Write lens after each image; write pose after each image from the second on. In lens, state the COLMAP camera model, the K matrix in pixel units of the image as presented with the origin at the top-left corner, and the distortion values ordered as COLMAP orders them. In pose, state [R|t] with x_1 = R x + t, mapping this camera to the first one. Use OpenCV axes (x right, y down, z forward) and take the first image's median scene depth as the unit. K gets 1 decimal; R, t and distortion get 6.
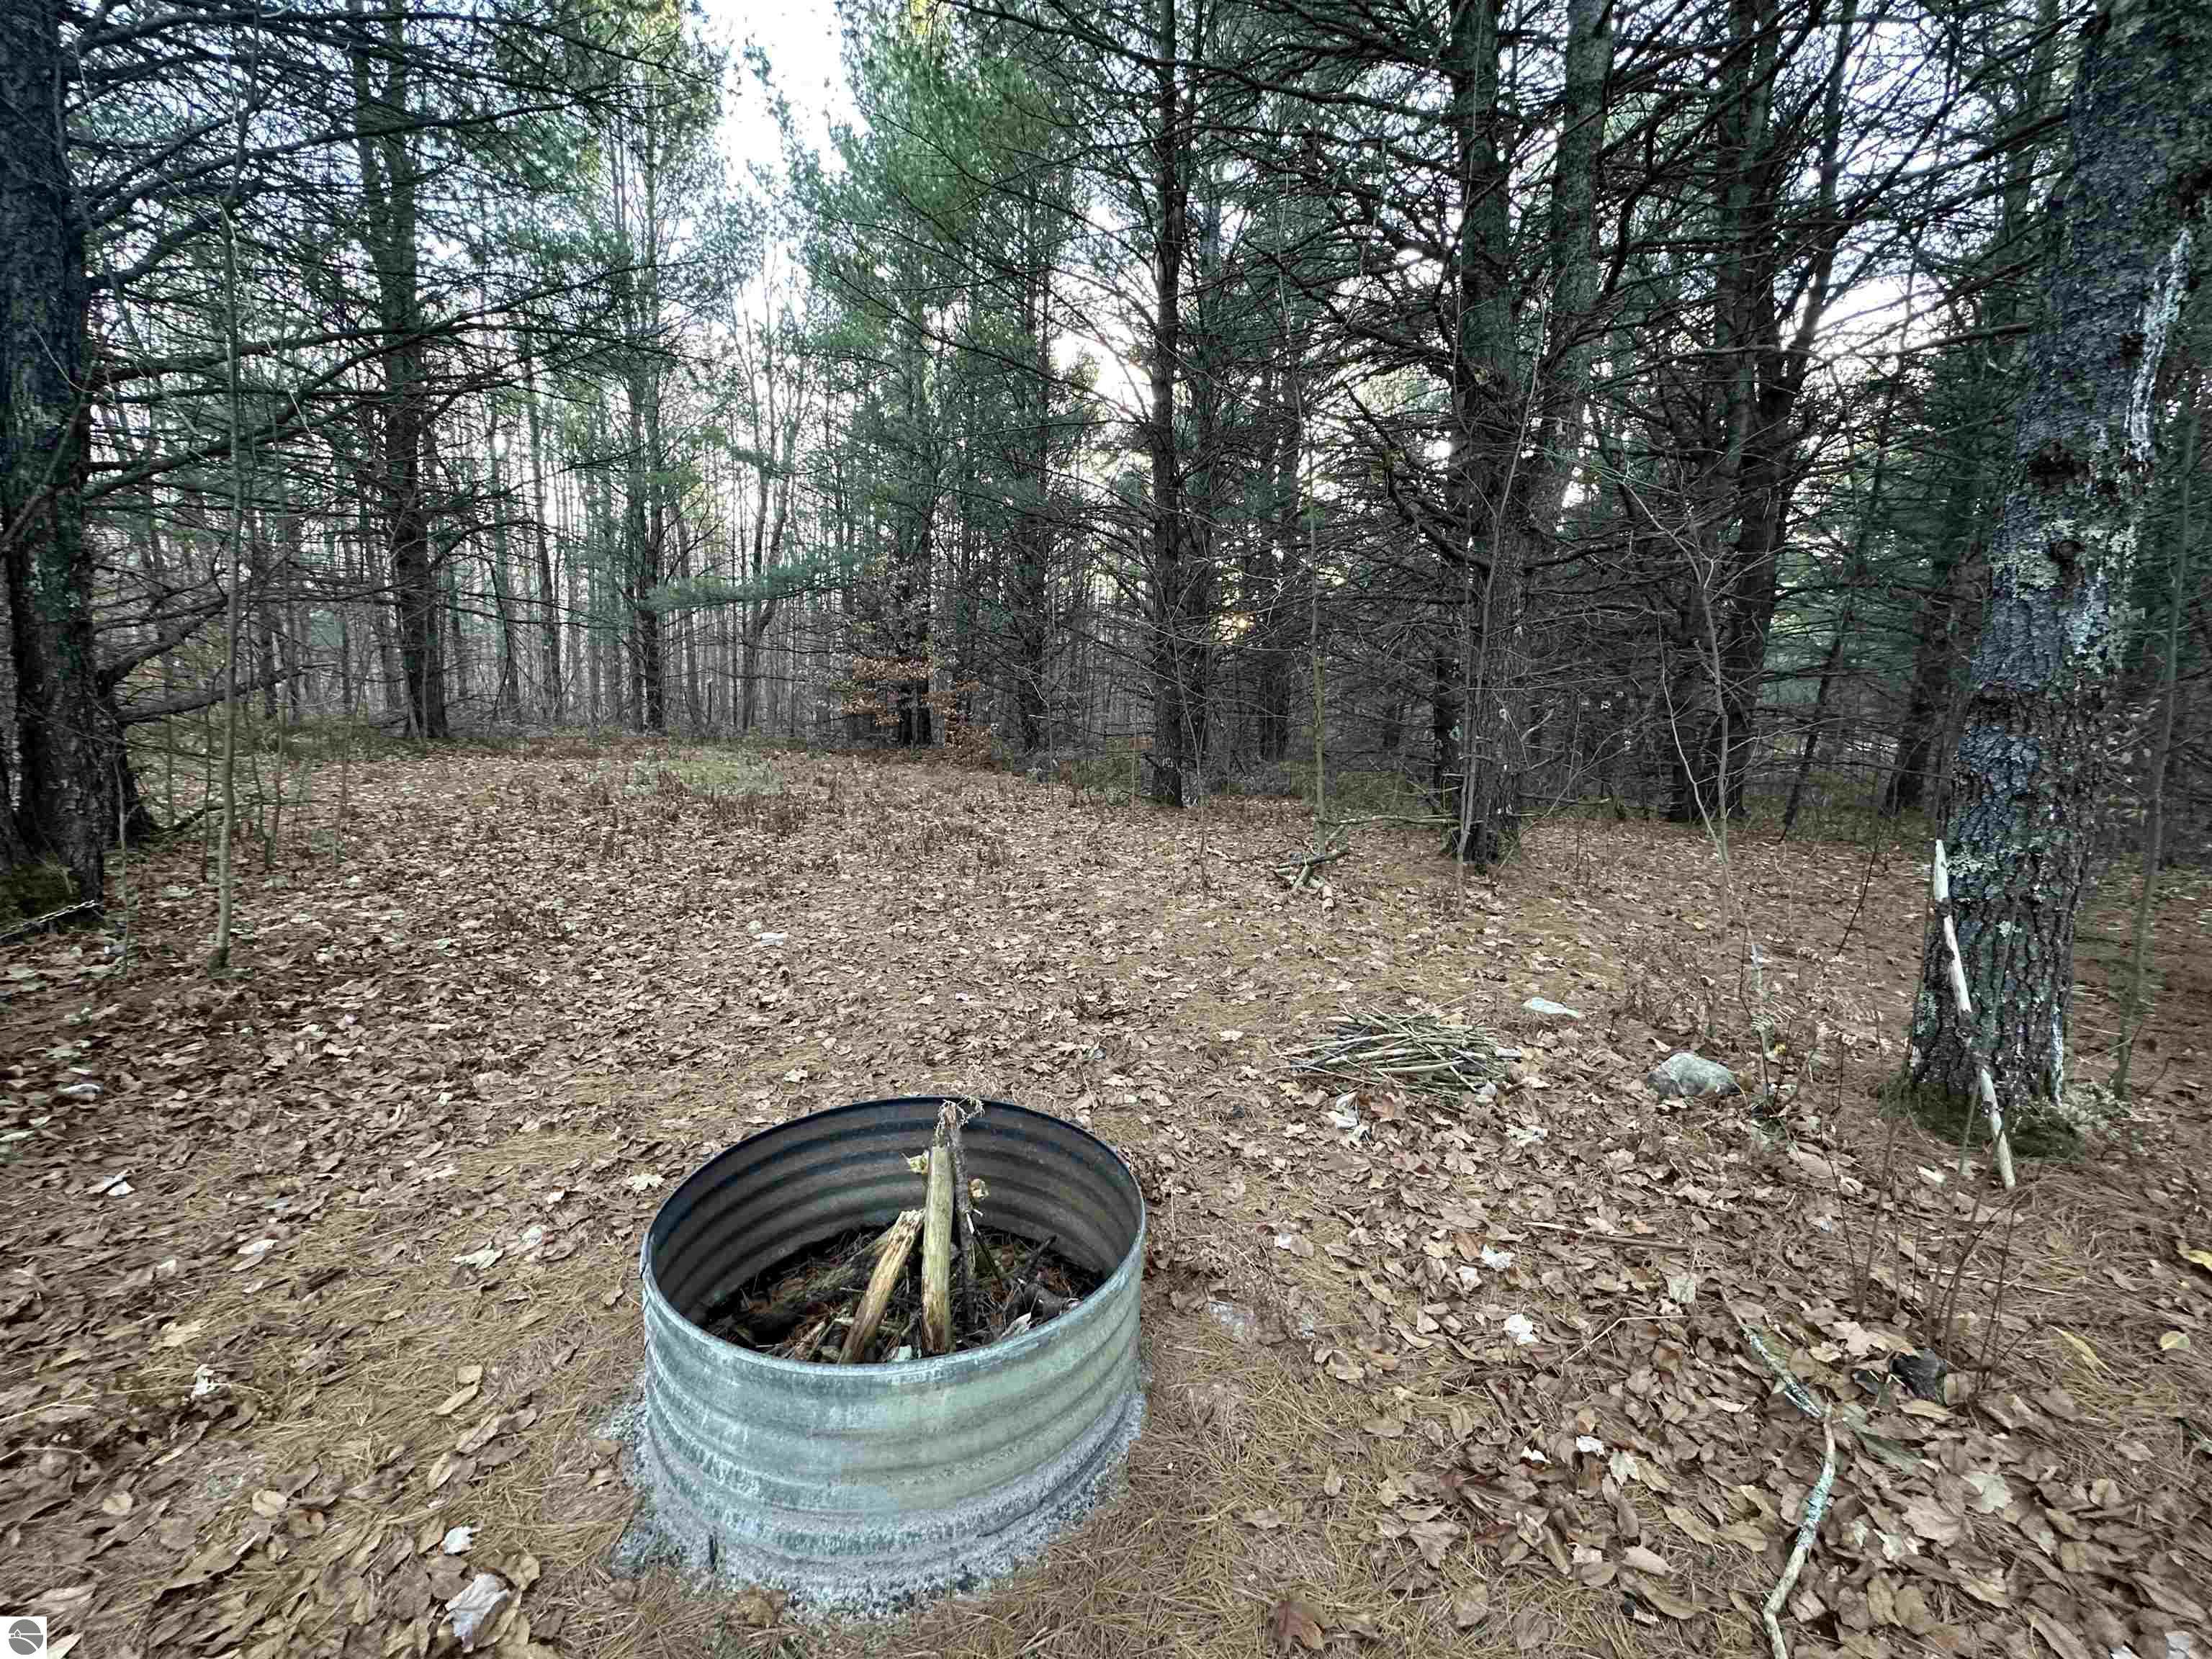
lens RADIAL K [[882.2, 0, 1113.6], [0, 882.2, 825.1], [0, 0, 1]] dist [-0.002688, 0.000375]
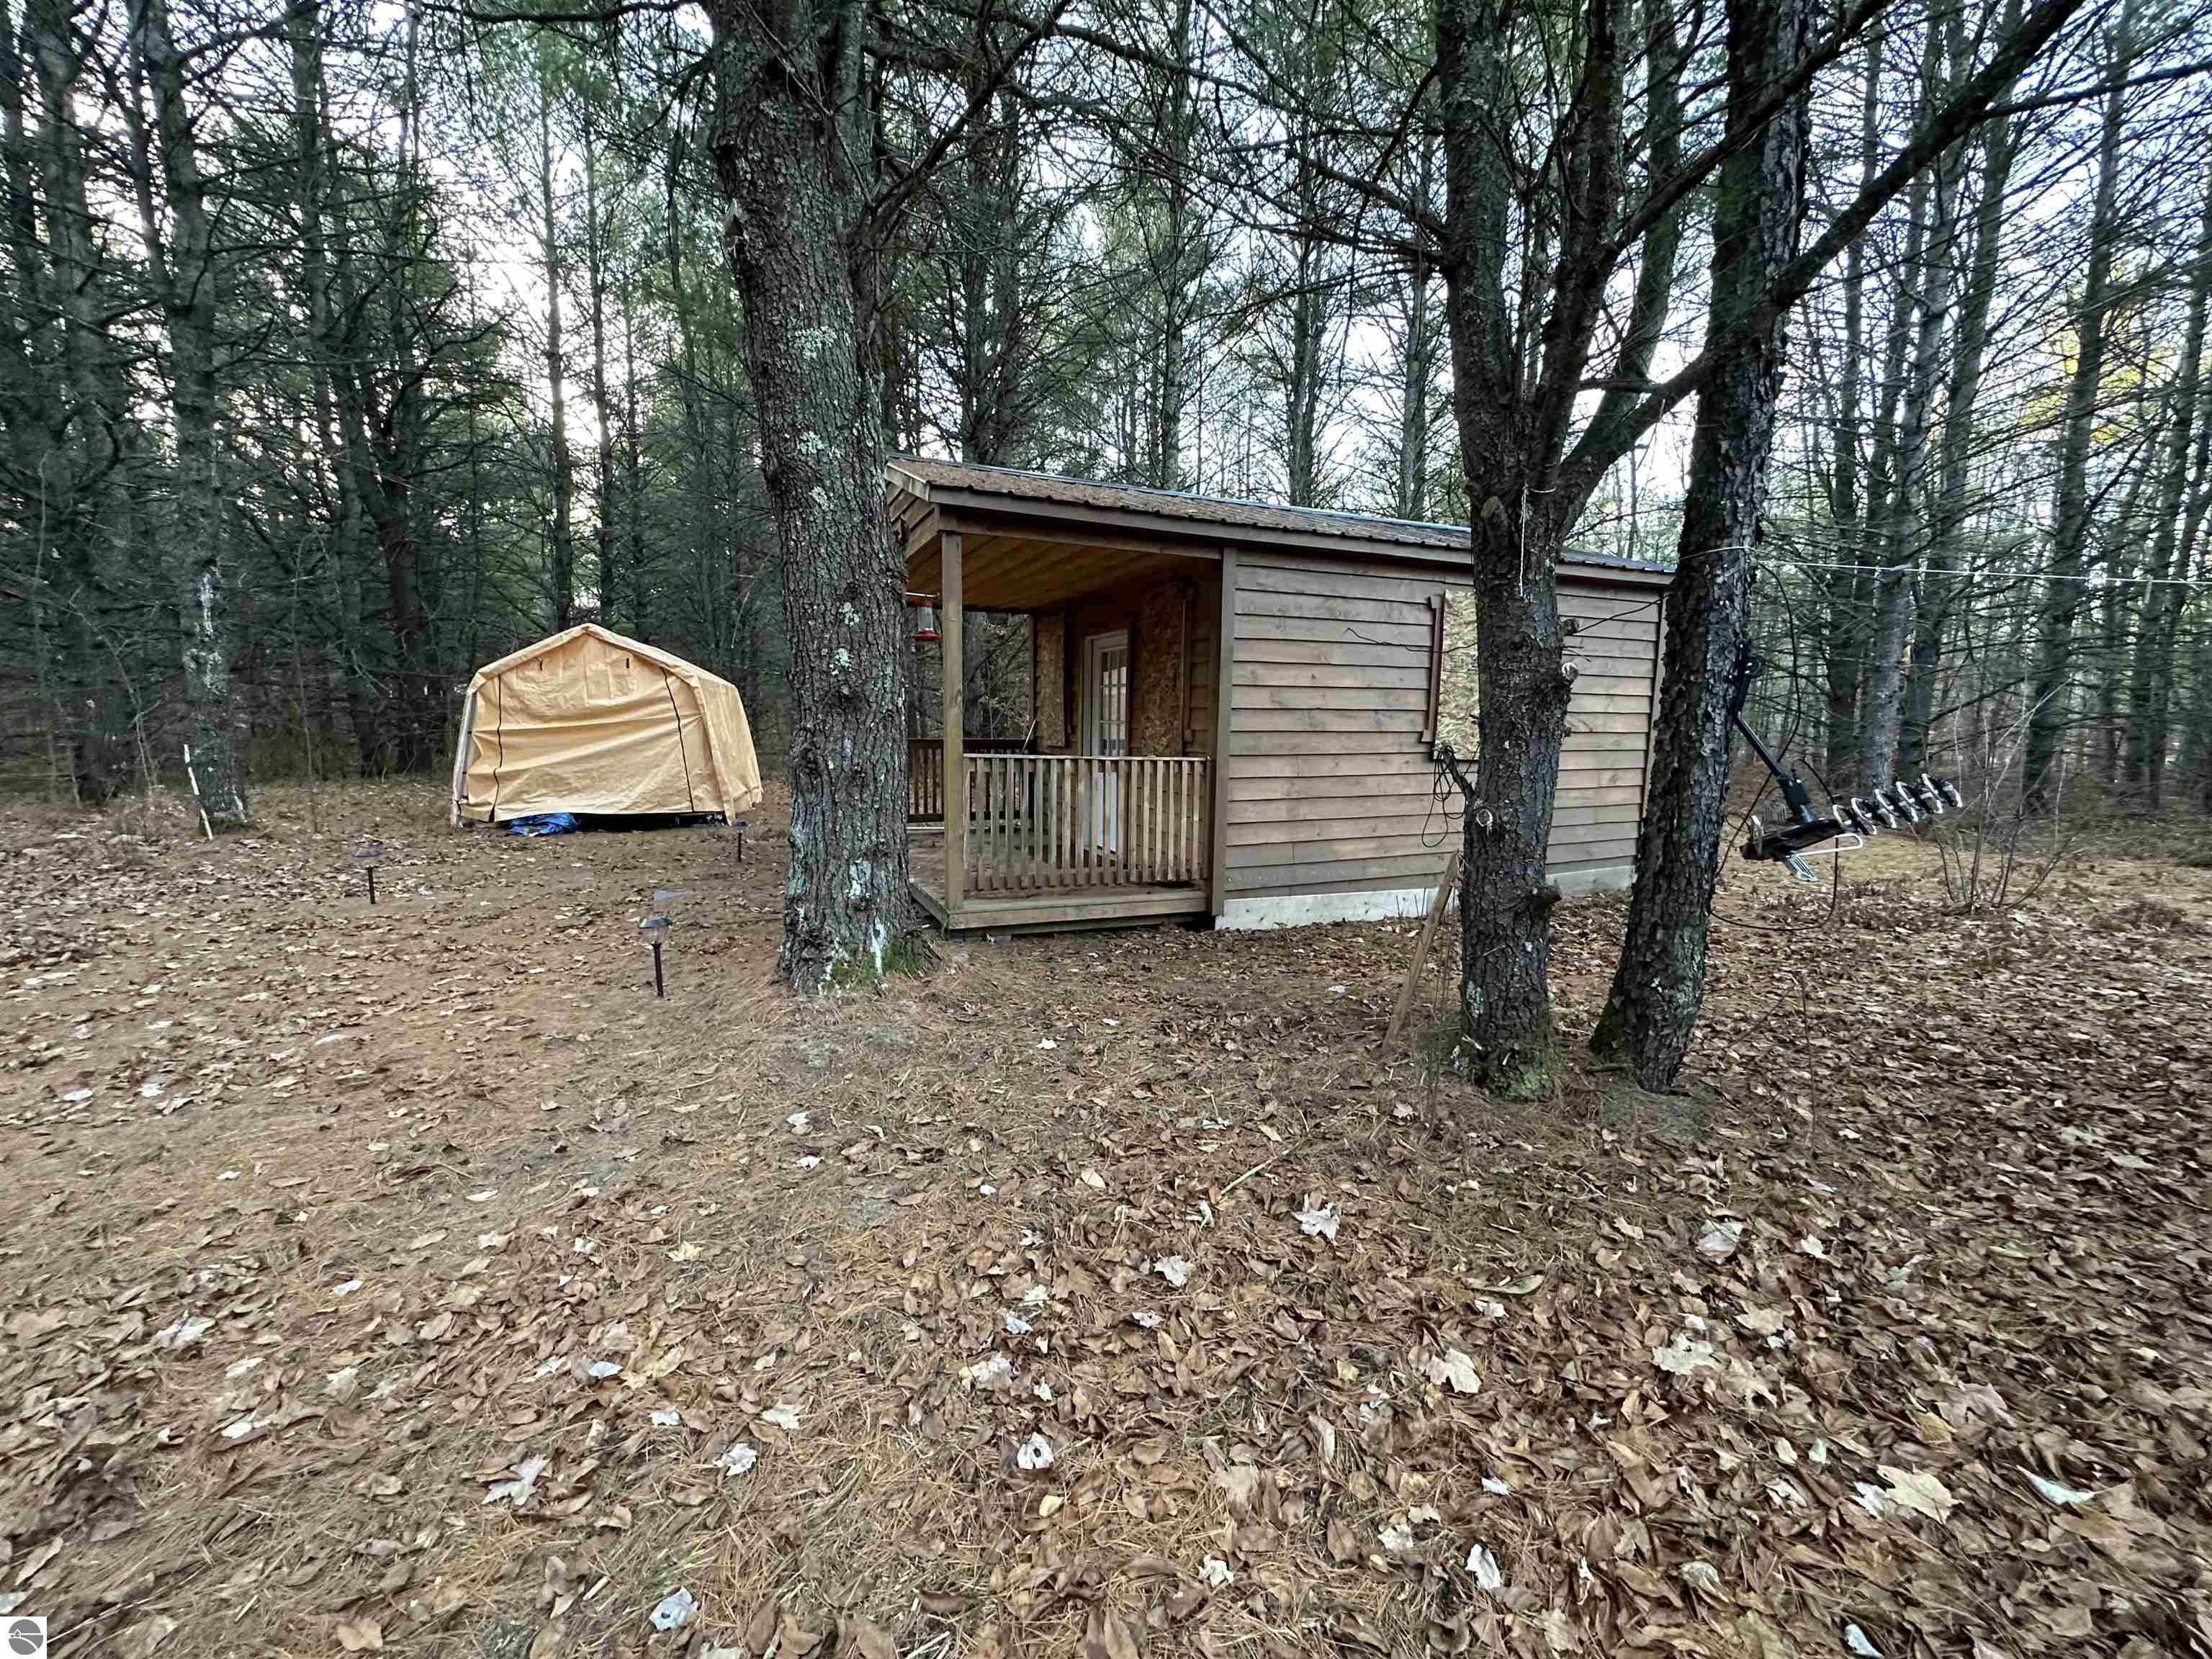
lens RADIAL K [[882.2, 0, 1108.2], [0, 882.2, 823.2], [0, 0, 1]] dist [-0.002688, 0.000375]
pose [[0.448433, -0.127308, 0.884704, -0.171480], [0.112573, 0.989967, 0.085396, 0.163843], [-0.886699, 0.061300, 0.458265, -1.390204]]
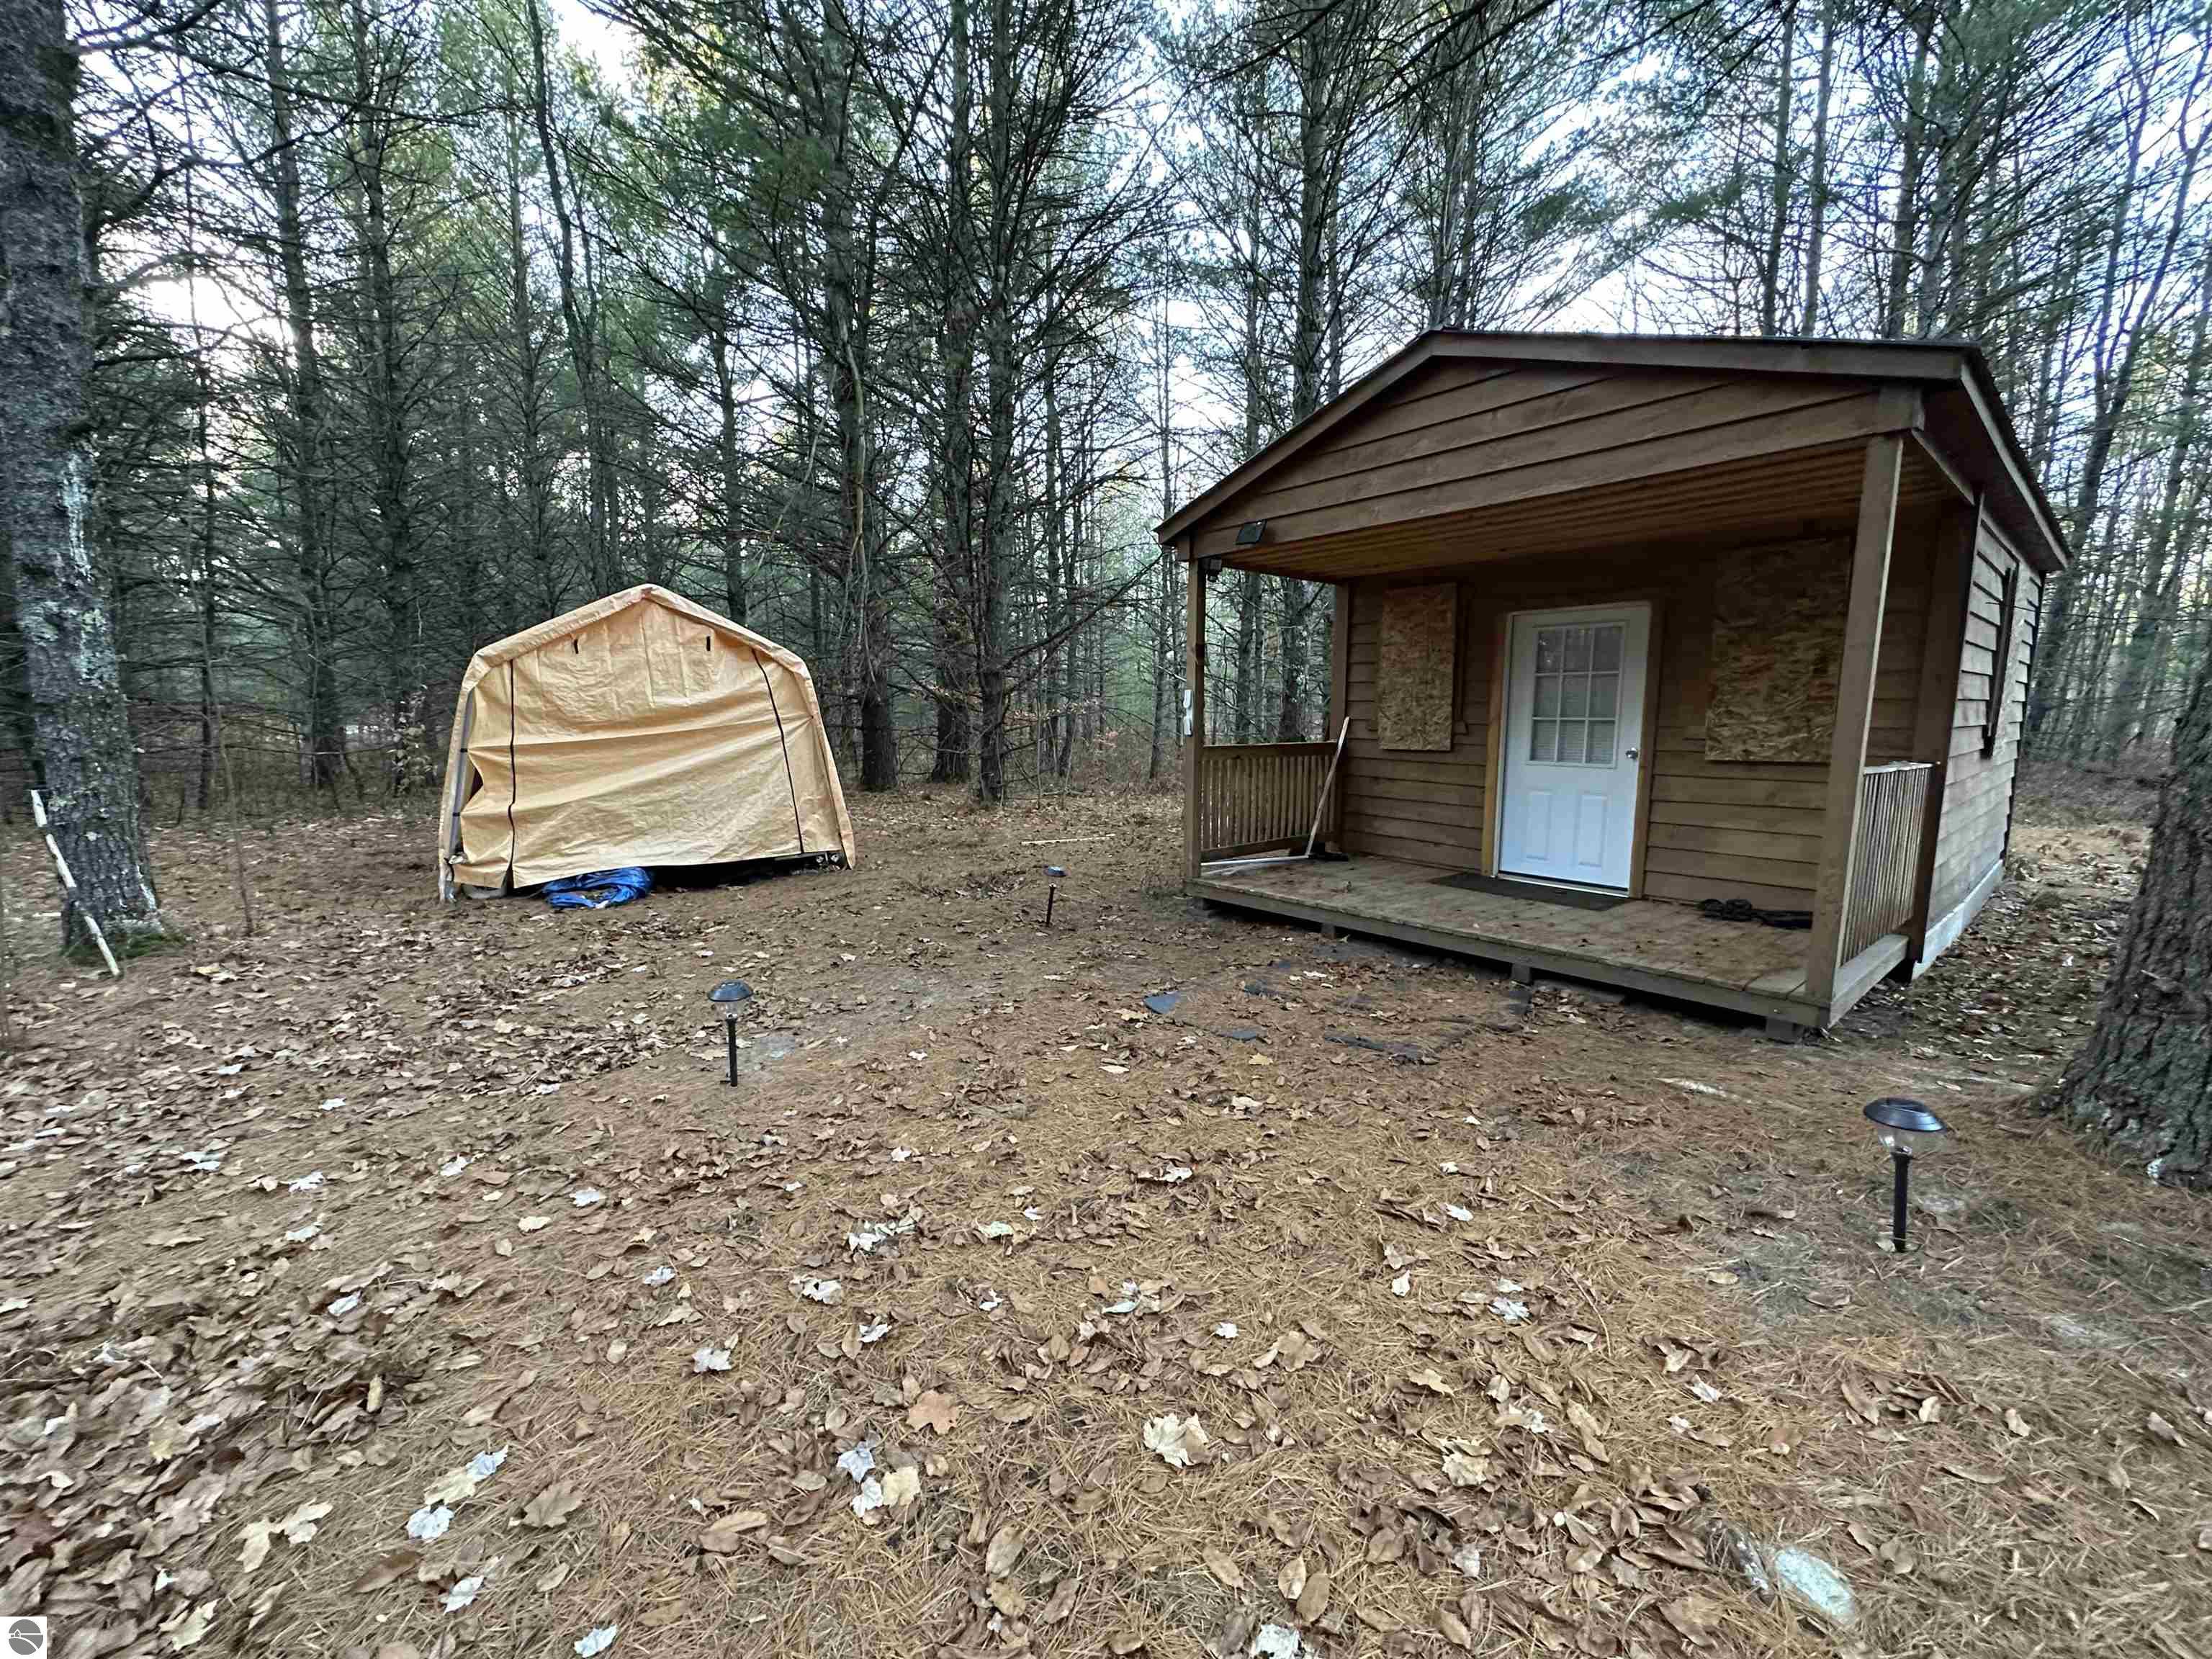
lens RADIAL K [[882.2, 0, 1107.0], [0, 882.2, 828.6], [0, 0, 1]] dist [-0.002688, 0.000375]
pose [[0.178808, -0.152493, 0.971995, -0.120877], [0.130643, 0.982848, 0.130163, 0.054596], [-0.975172, 0.103710, 0.195664, -0.506112]]
